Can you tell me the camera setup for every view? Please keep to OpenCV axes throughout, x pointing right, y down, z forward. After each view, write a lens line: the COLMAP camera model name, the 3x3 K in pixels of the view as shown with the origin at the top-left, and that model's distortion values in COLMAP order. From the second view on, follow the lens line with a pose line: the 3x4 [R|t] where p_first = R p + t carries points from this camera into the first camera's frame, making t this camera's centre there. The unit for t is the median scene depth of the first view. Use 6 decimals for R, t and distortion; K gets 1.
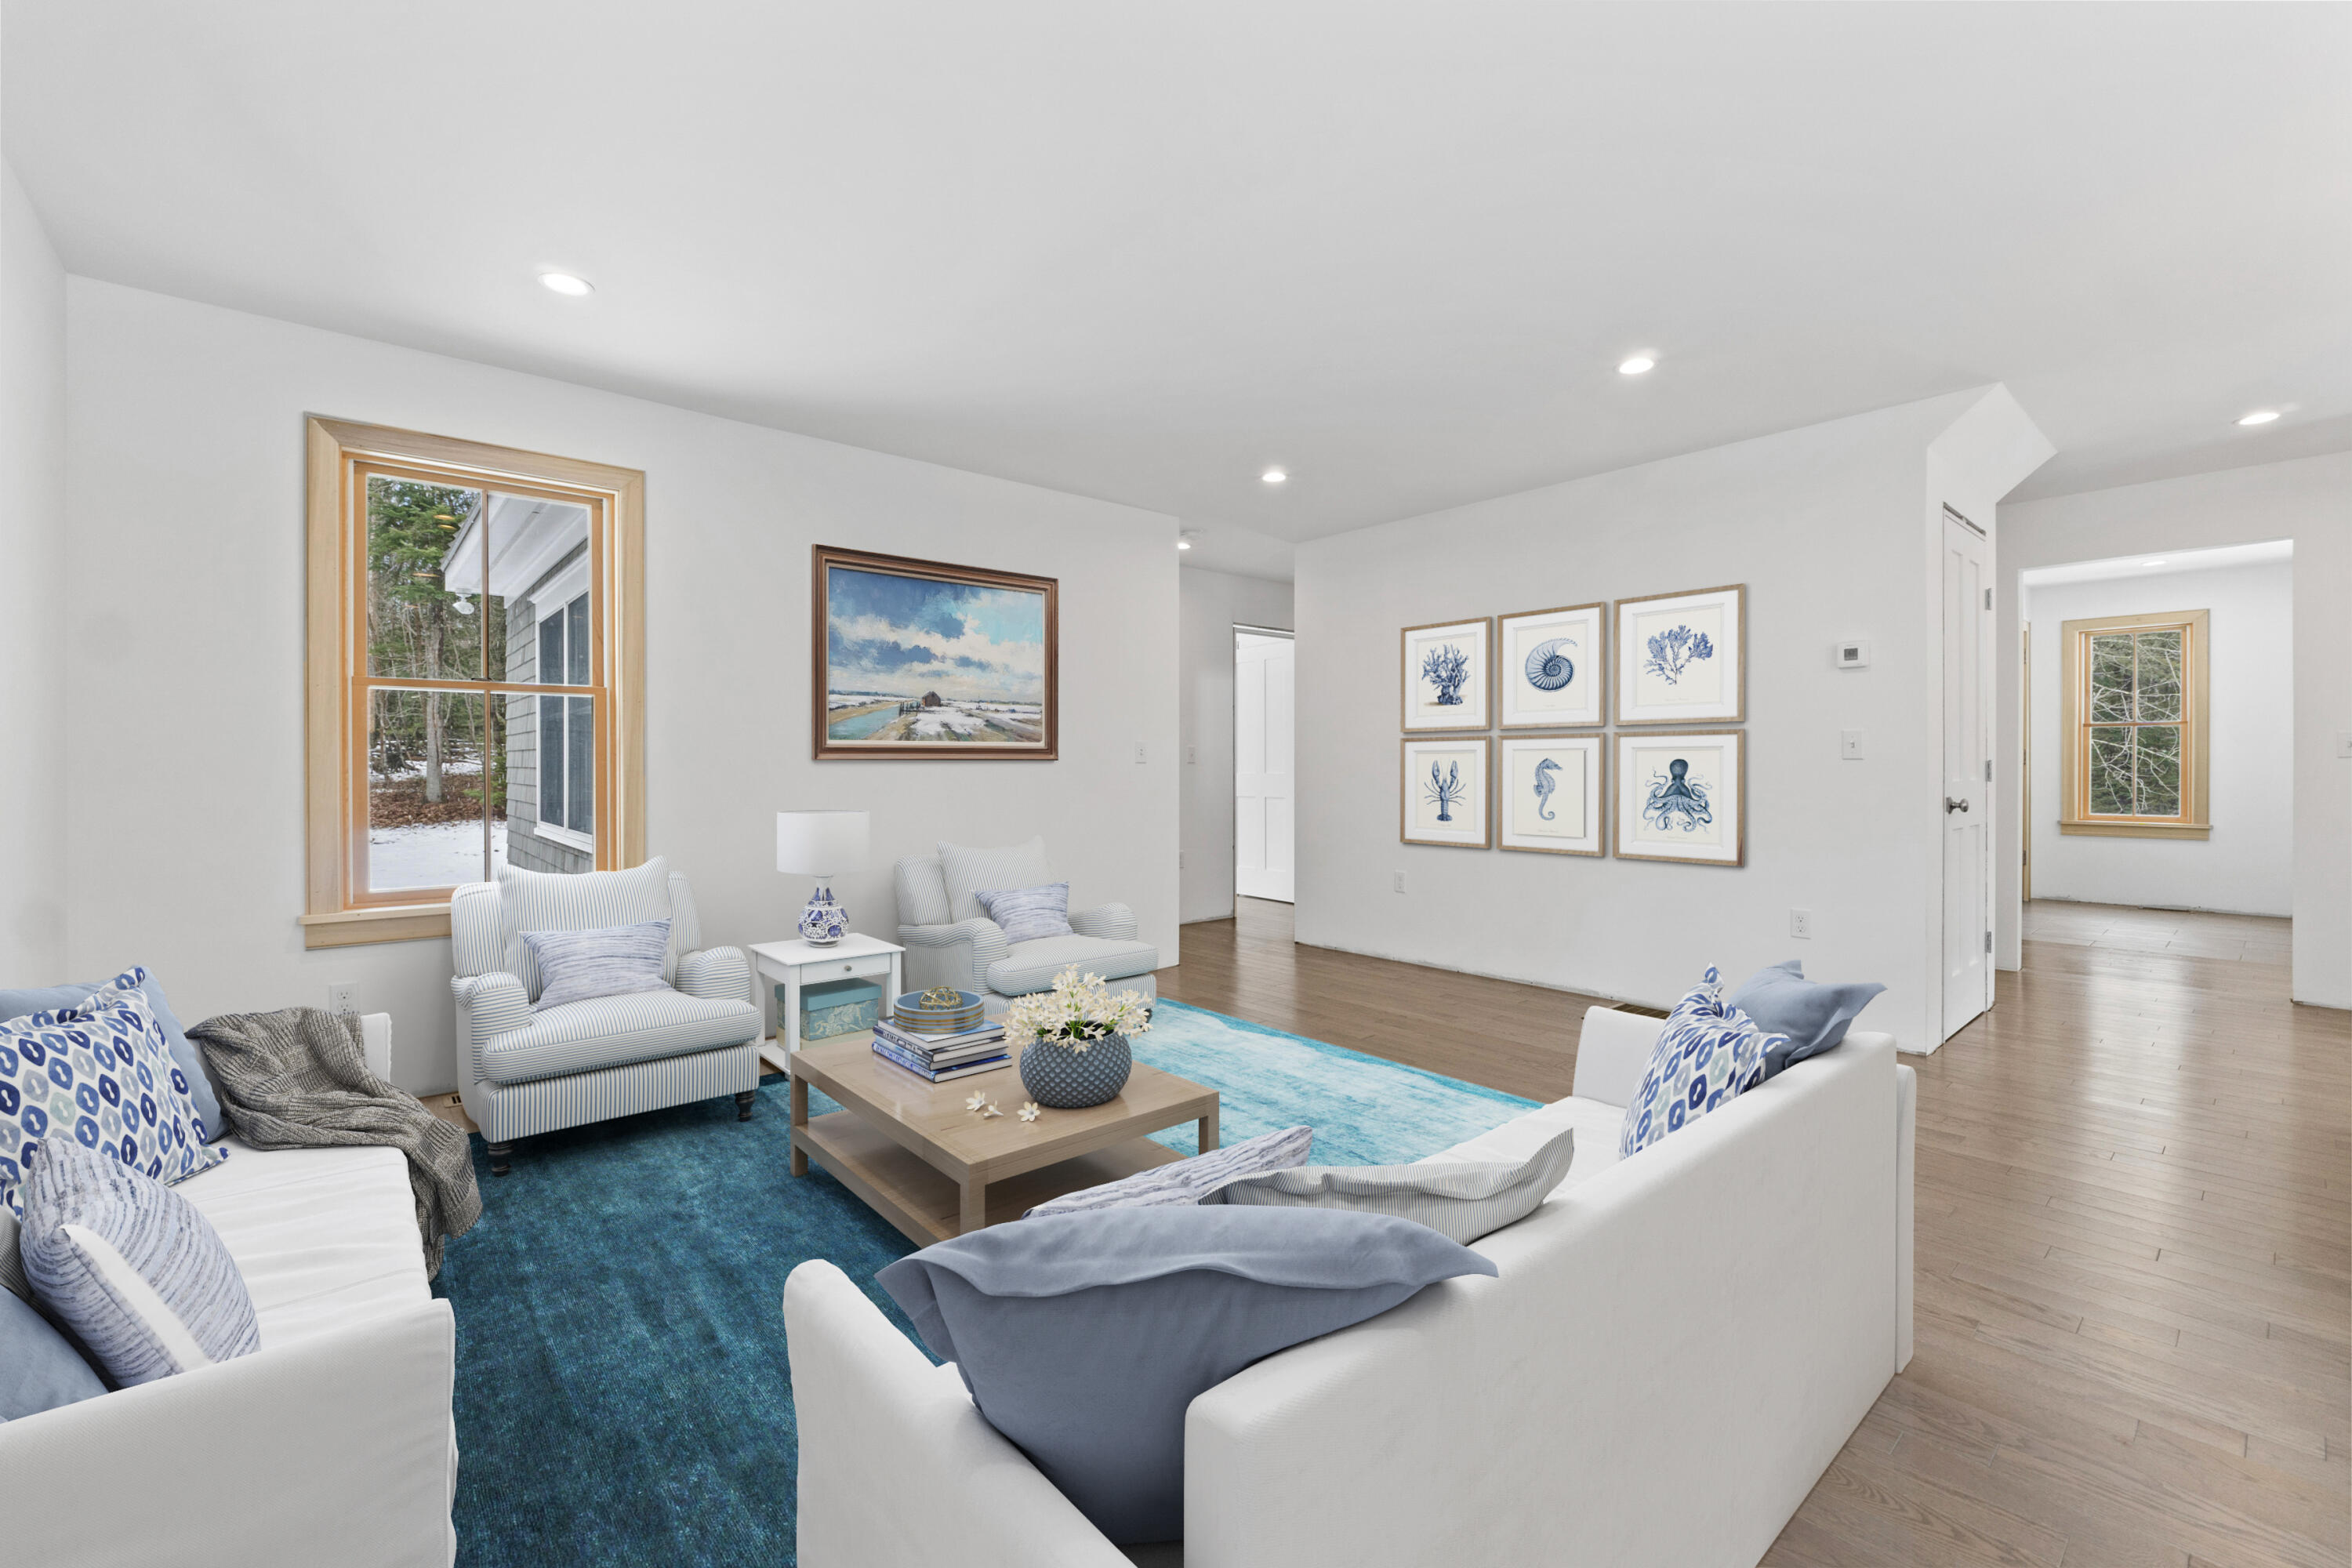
lens RADIAL K [[982.2, 0, 1175.5], [0, 982.2, 760.9], [0, 0, 1]] dist [0.000148, 0.000061]
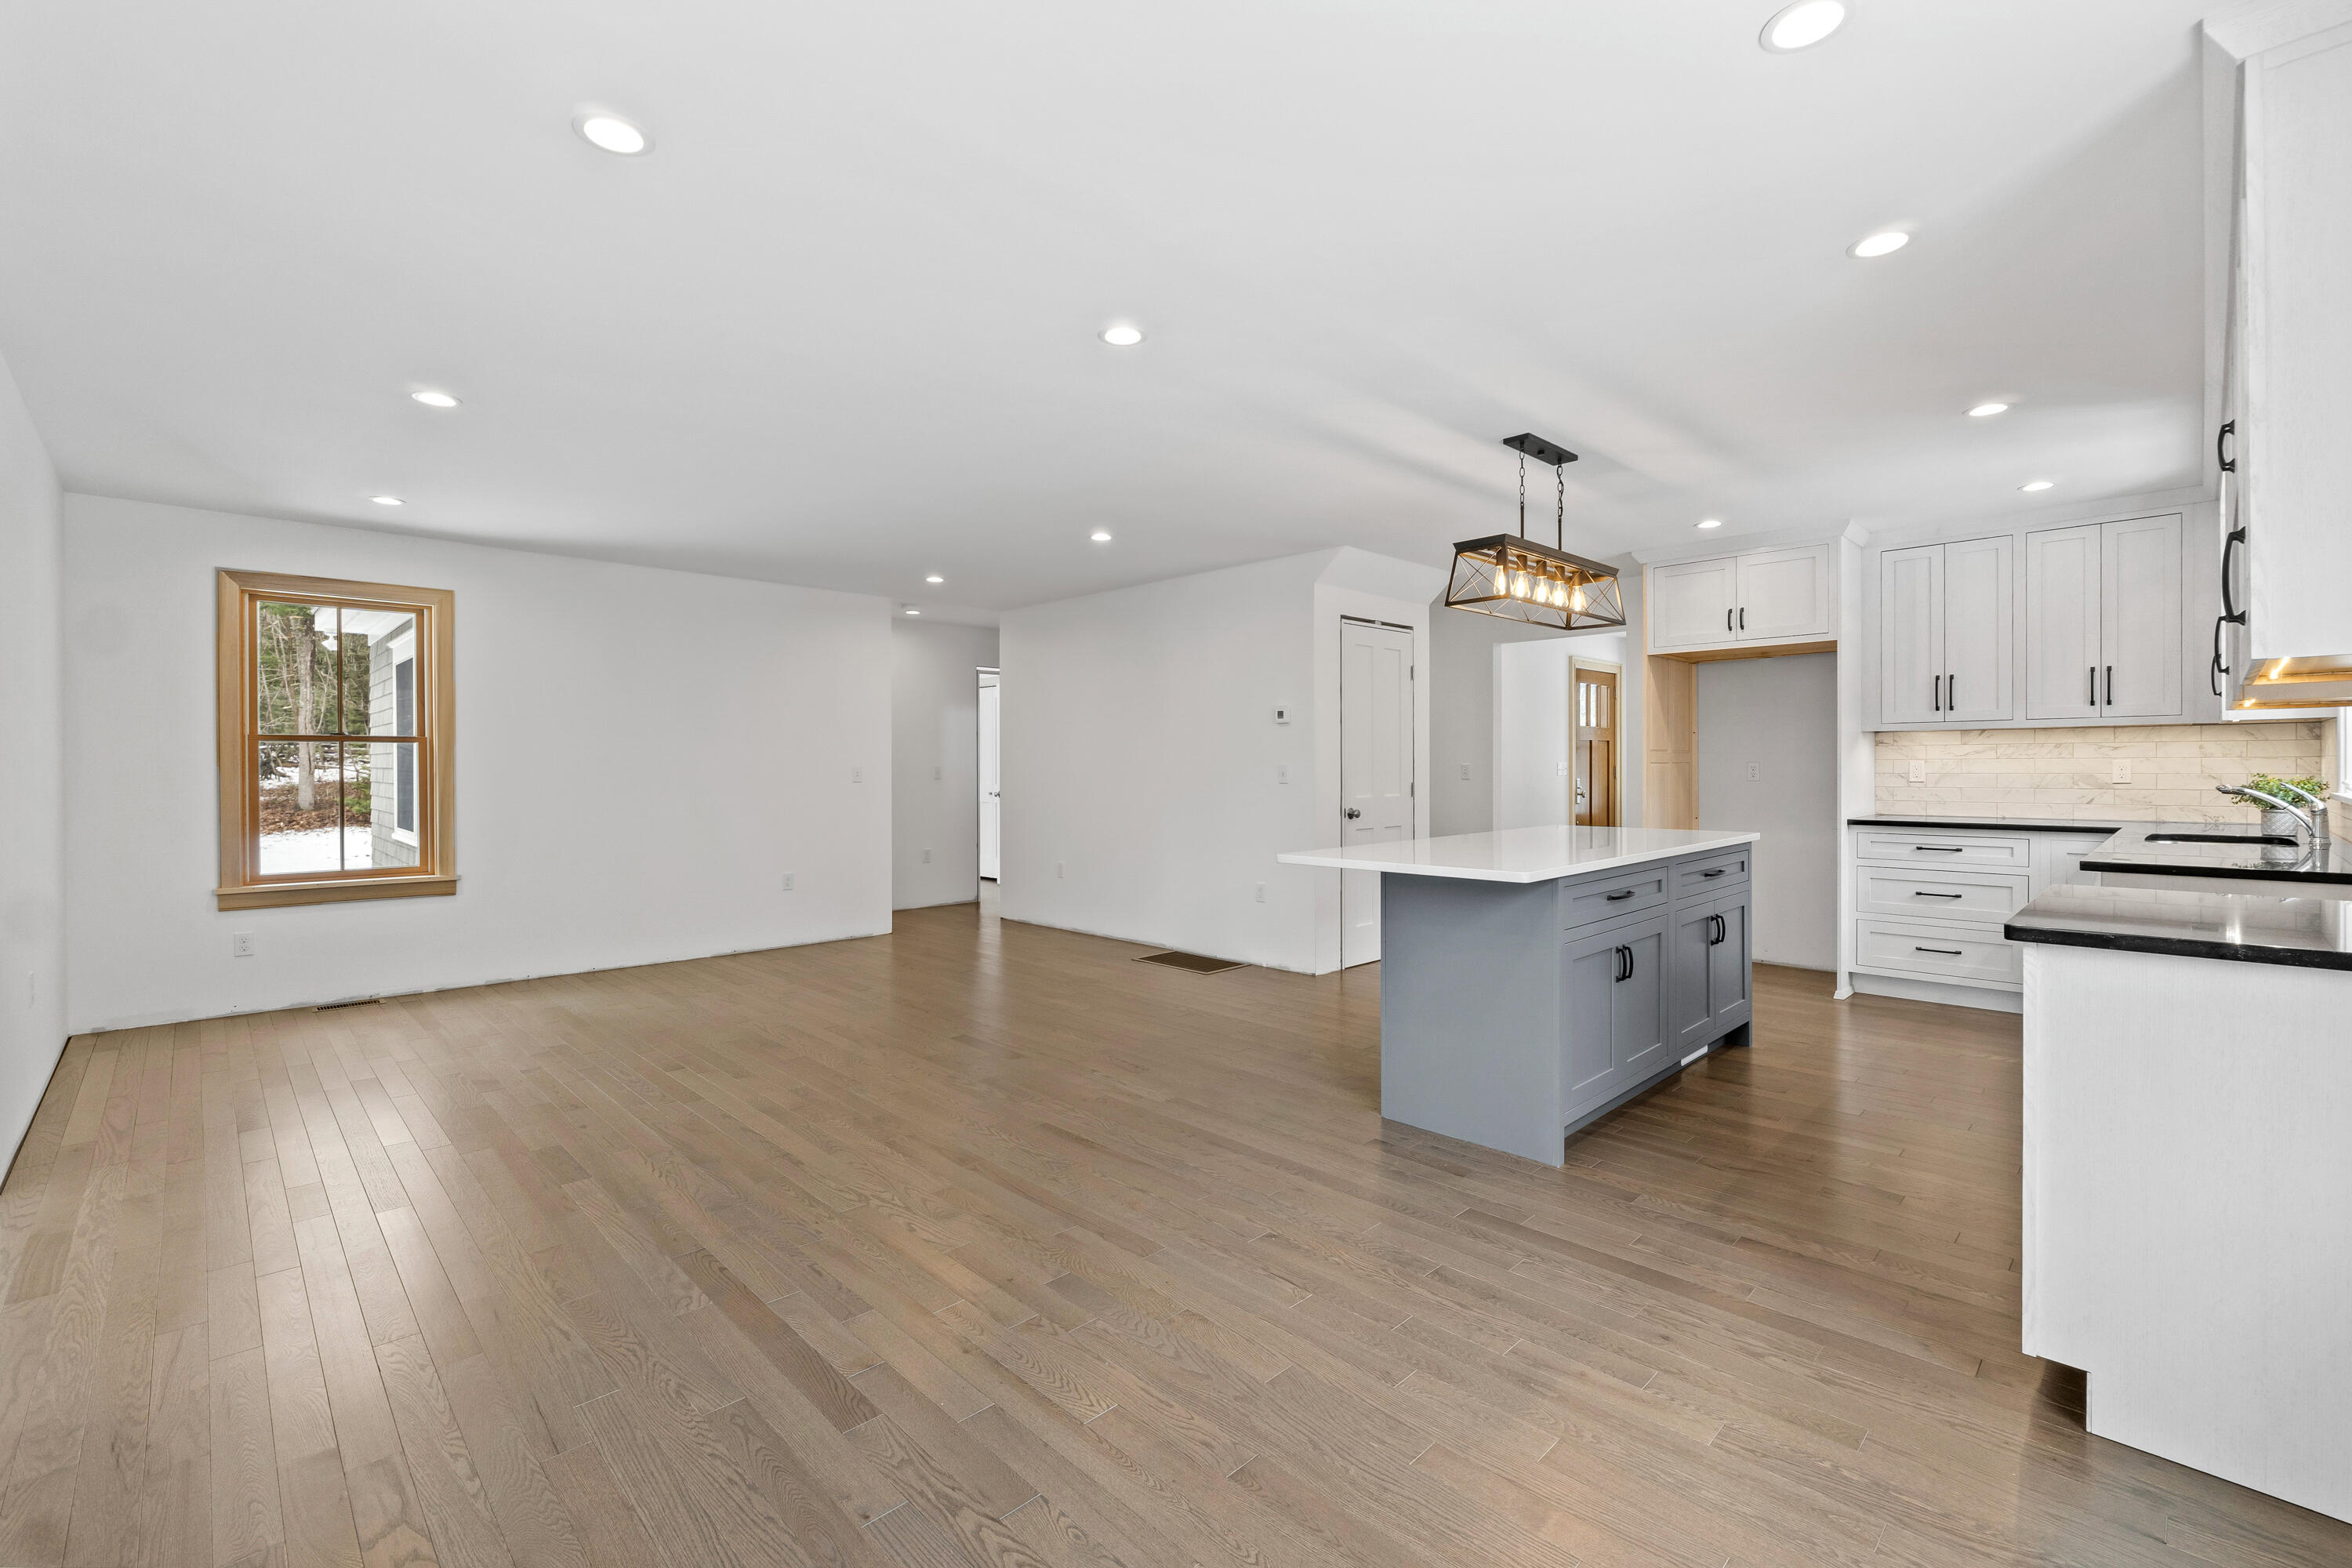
lens RADIAL K [[1006.3, 0, 1169.6], [0, 1006.3, 766.8], [0, 0, 1]] dist [-0.002181, -0.000290]
pose [[0.998007, -0.001055, 0.063098, 0.224511], [0.000763, 0.999989, 0.004652, -0.018632], [-0.063103, -0.004595, 0.997996, -0.294995]]
